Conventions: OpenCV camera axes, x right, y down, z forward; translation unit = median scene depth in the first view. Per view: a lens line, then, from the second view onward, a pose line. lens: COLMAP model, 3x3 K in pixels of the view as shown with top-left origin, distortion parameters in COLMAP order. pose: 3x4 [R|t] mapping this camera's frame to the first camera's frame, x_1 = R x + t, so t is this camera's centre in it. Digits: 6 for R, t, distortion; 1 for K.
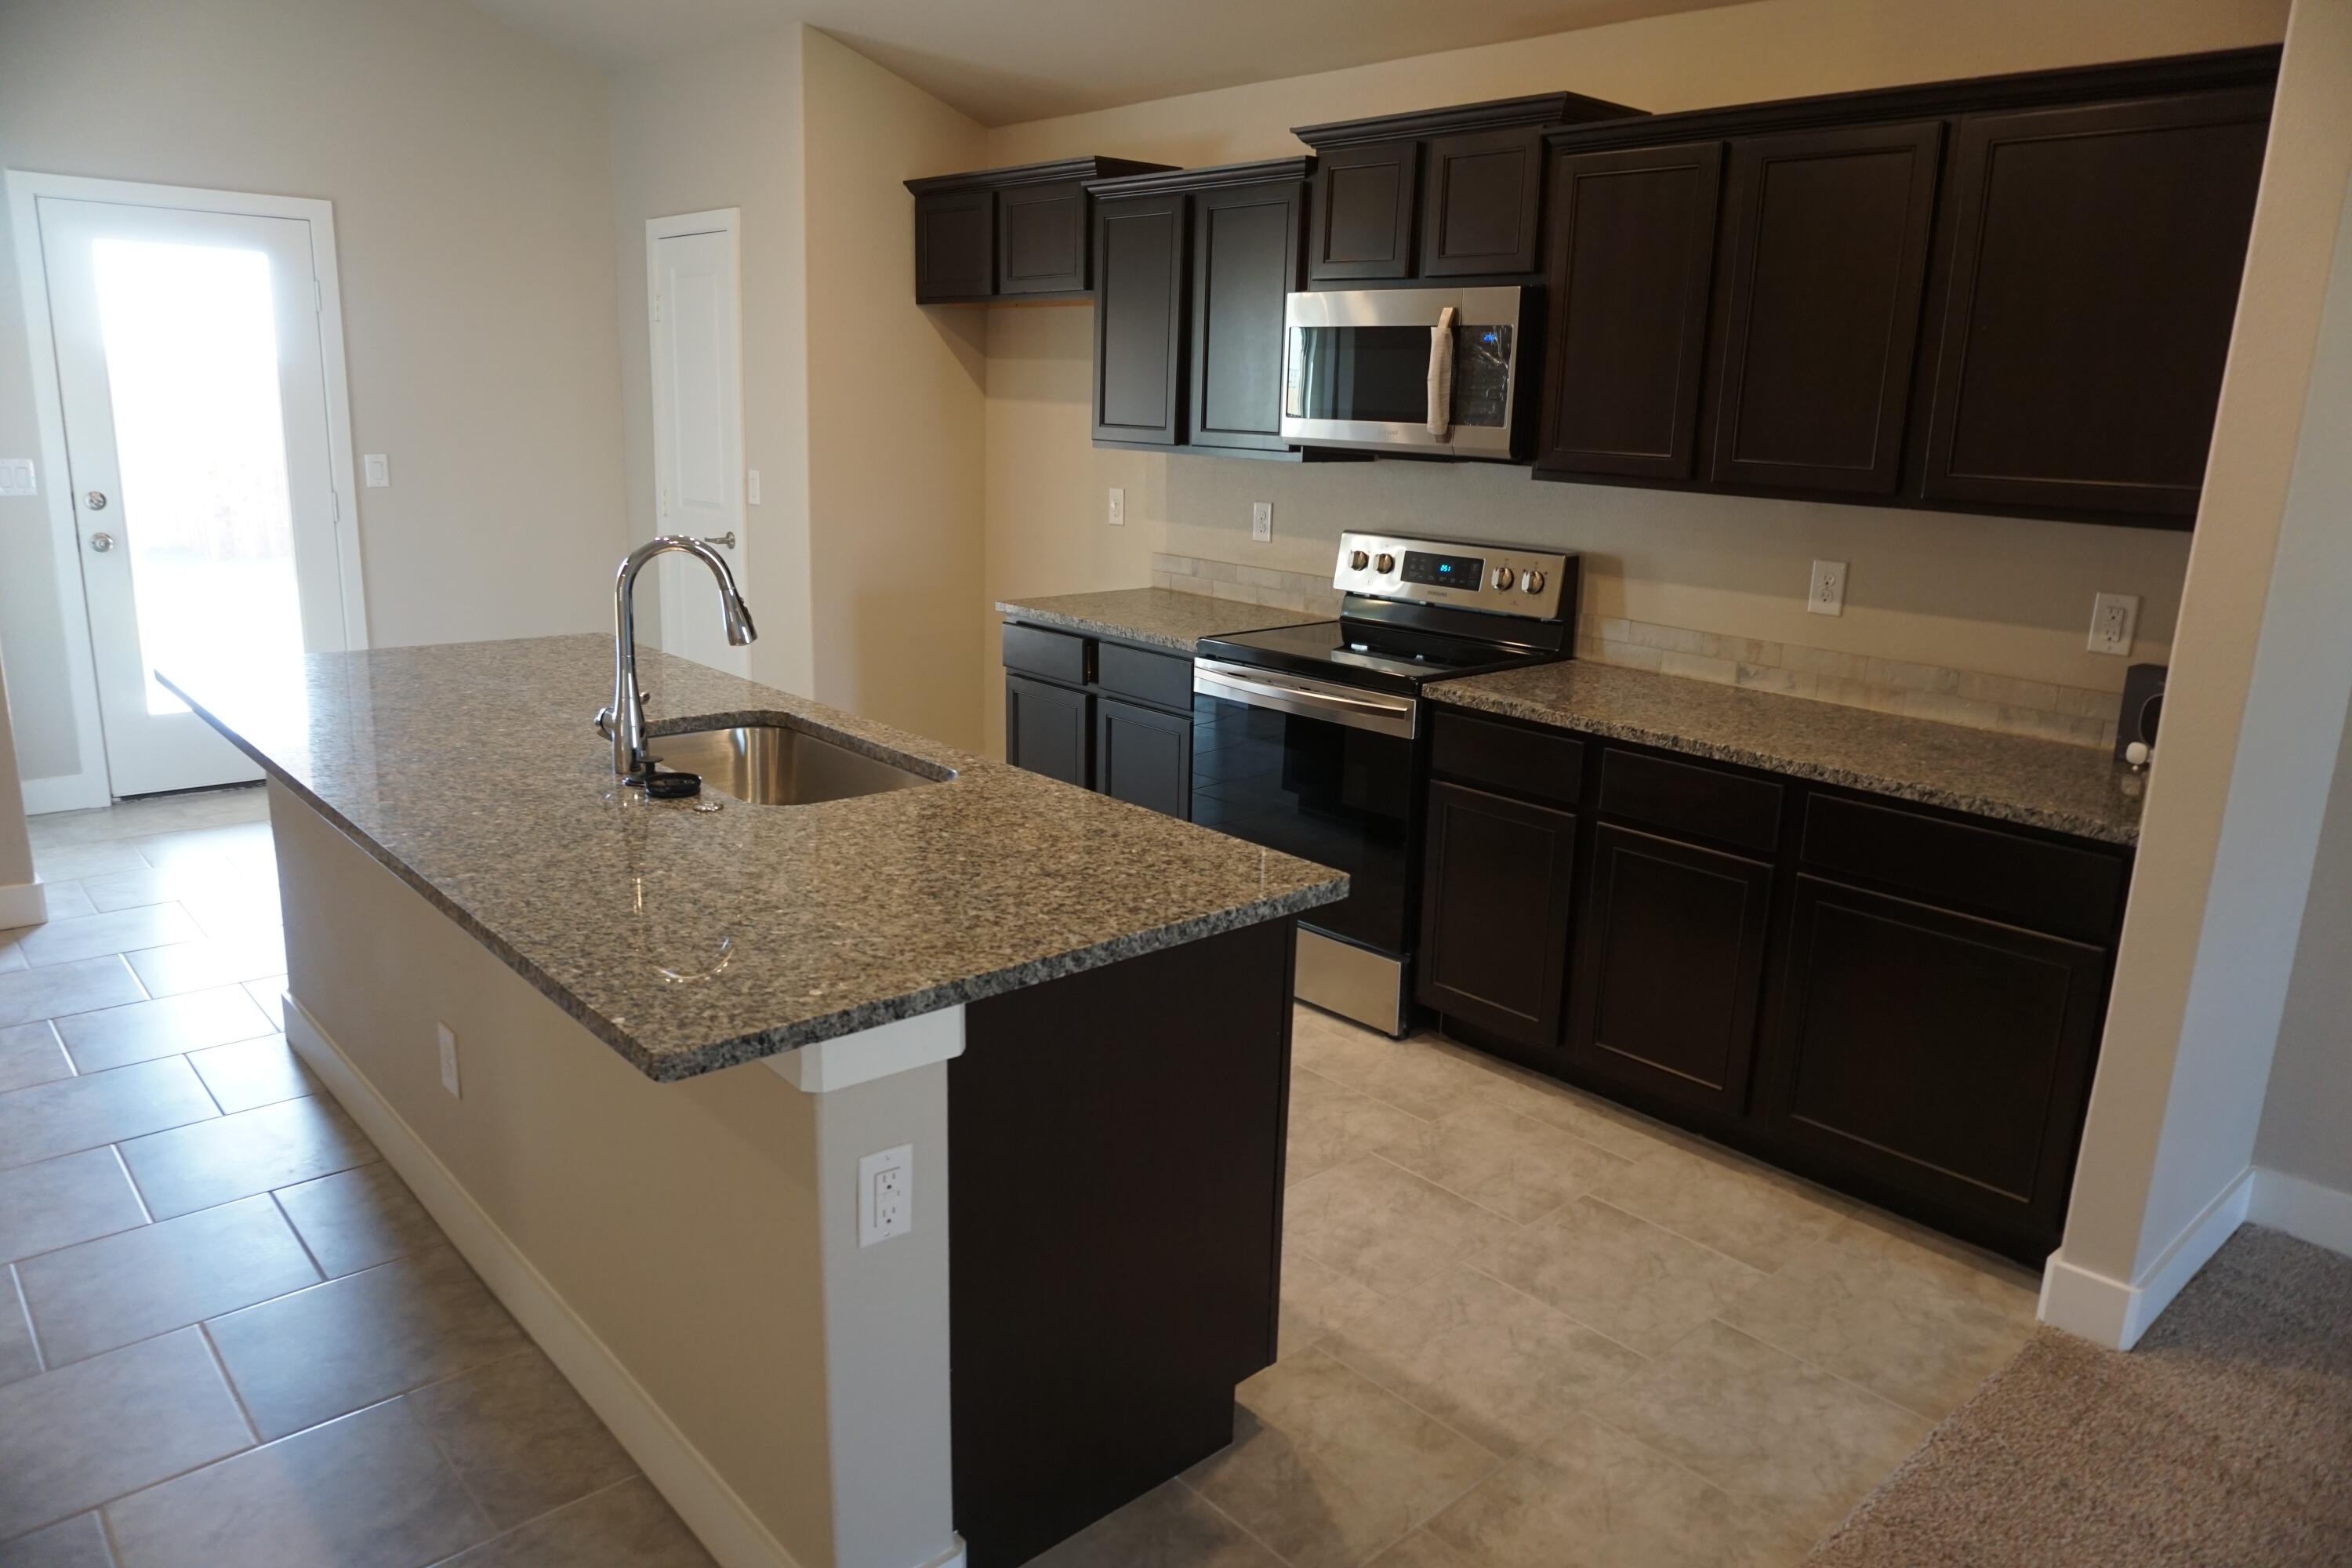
lens RADIAL K [[1569.2, 0, 1183.8], [0, 1569.2, 783.3], [0, 0, 1]] dist [-0.008456, -0.003429]
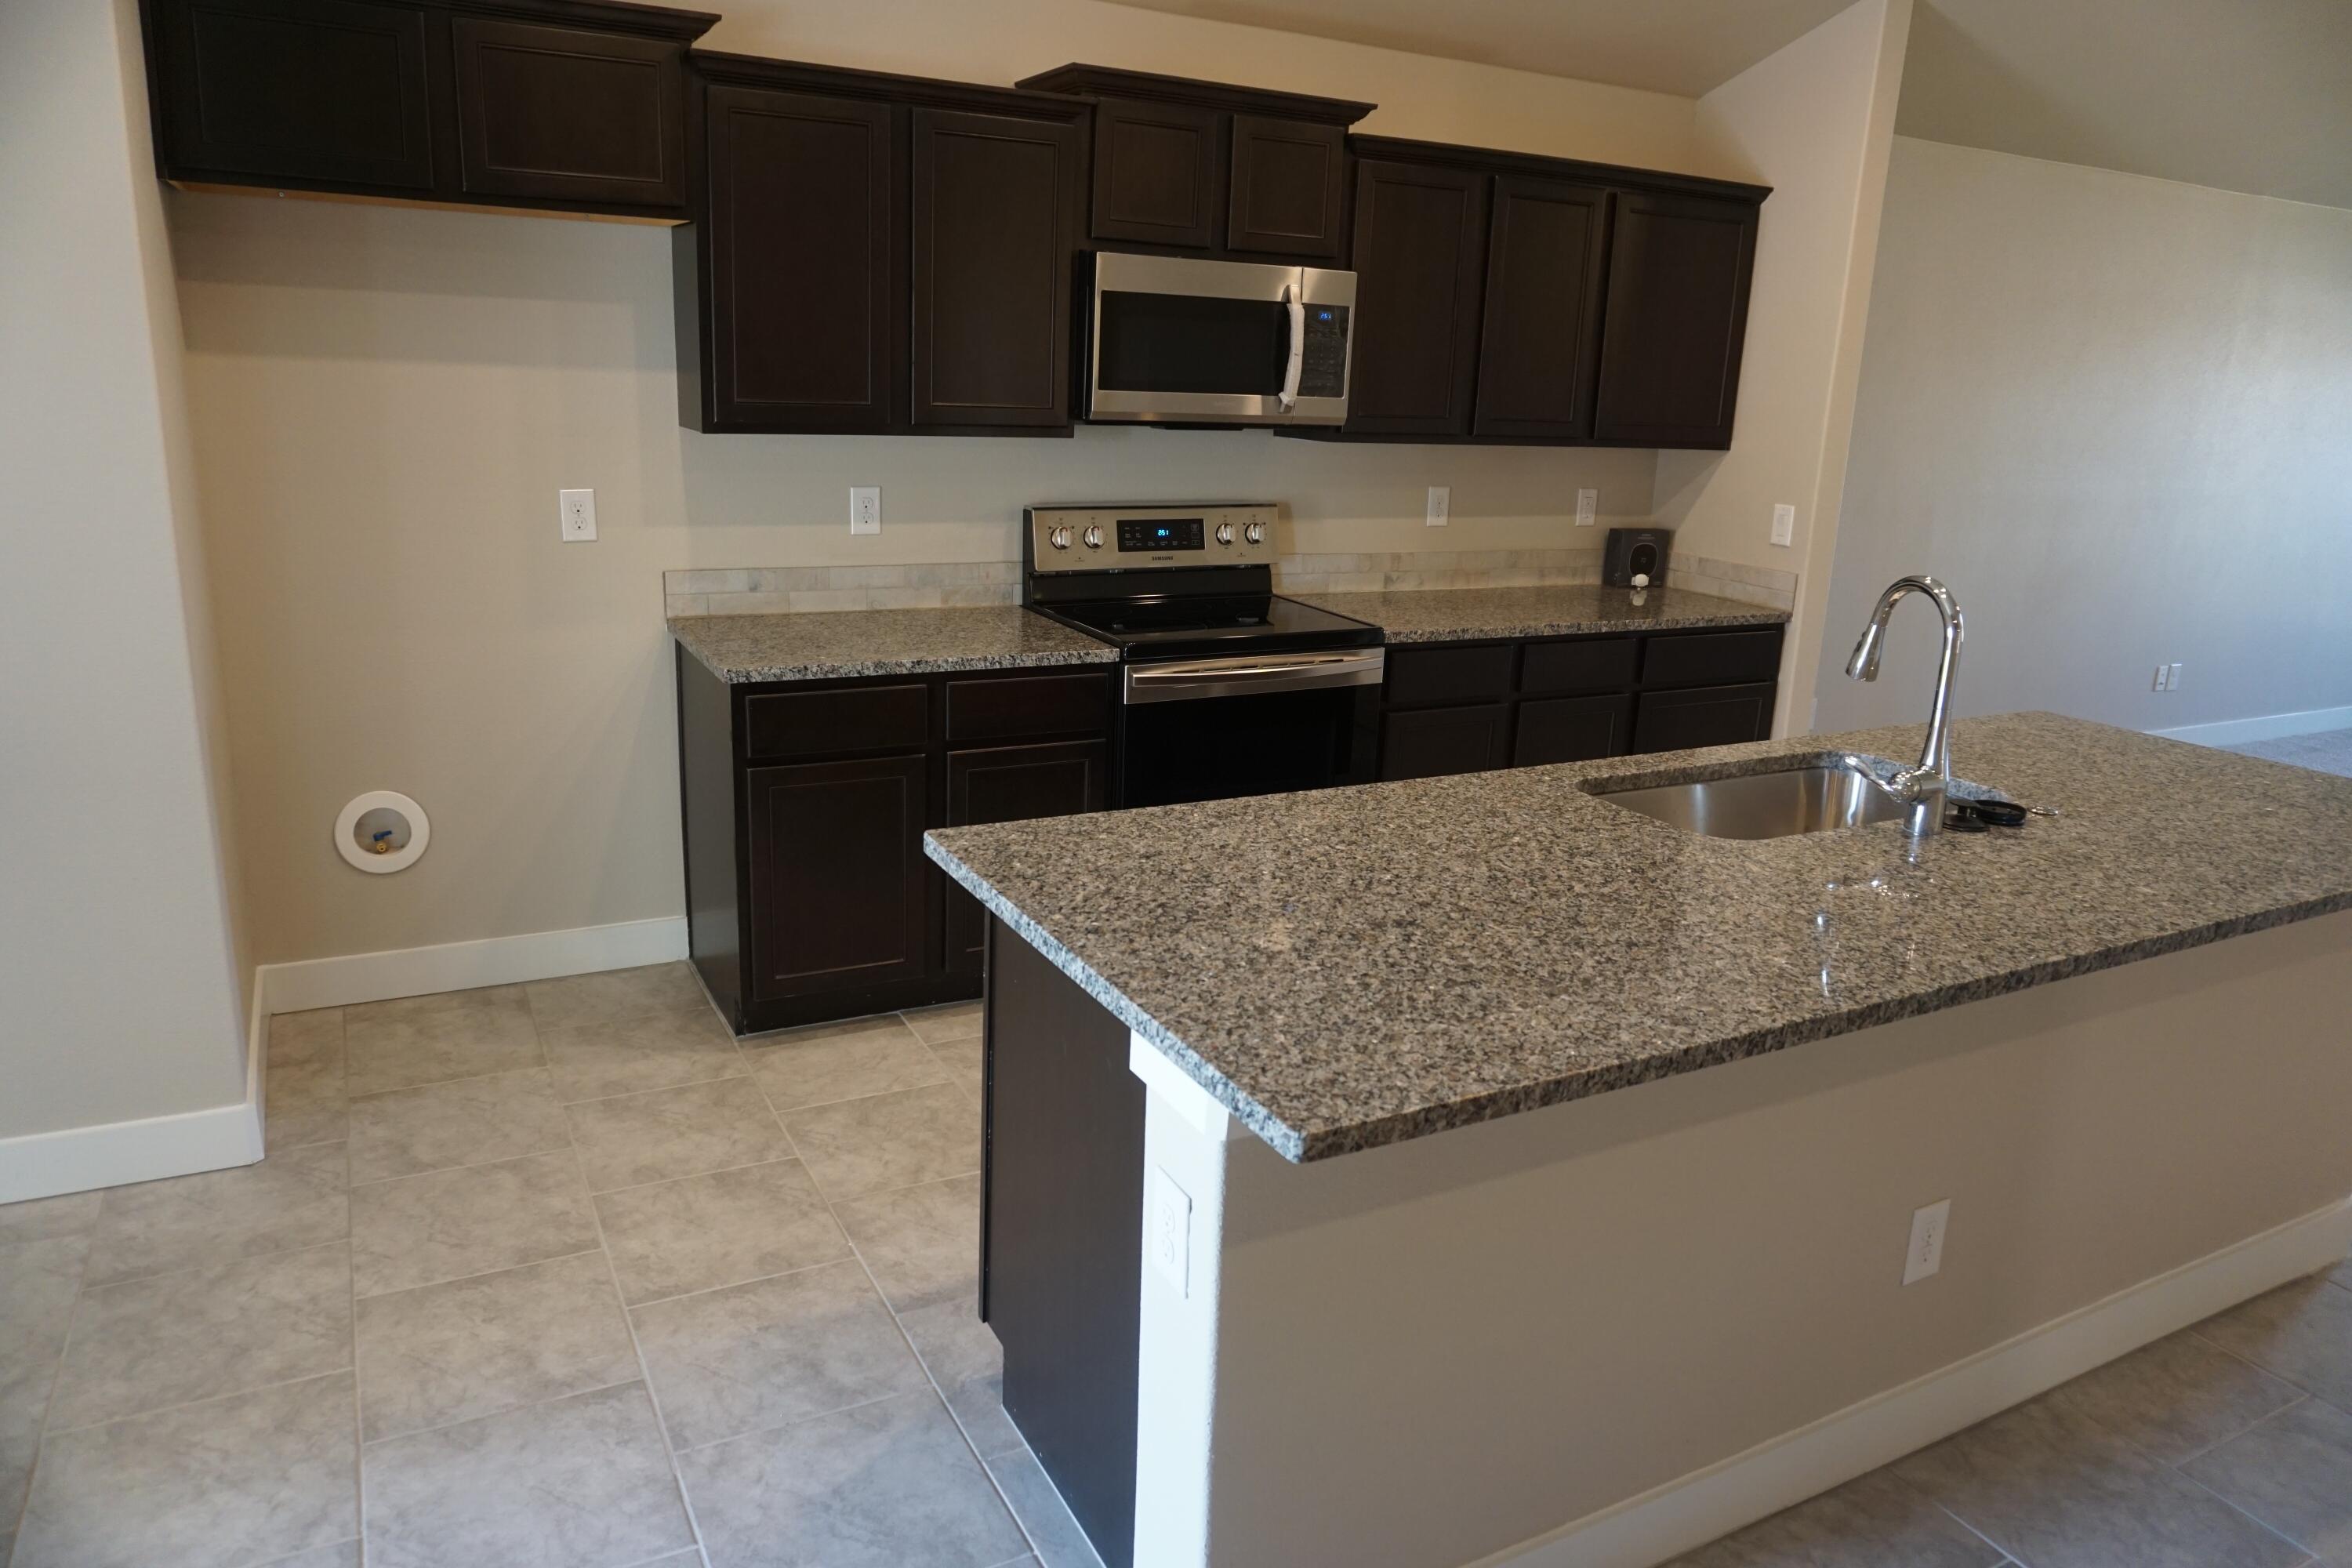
lens RADIAL K [[1569.2, 0, 1180.6], [0, 1569.2, 779.9], [0, 0, 1]] dist [-0.008456, -0.003429]
pose [[0.245610, -0.268243, 0.931516, -0.927879], [0.204491, 0.953663, 0.220703, -0.231947], [-0.947554, 0.136280, 0.289082, 0.803503]]
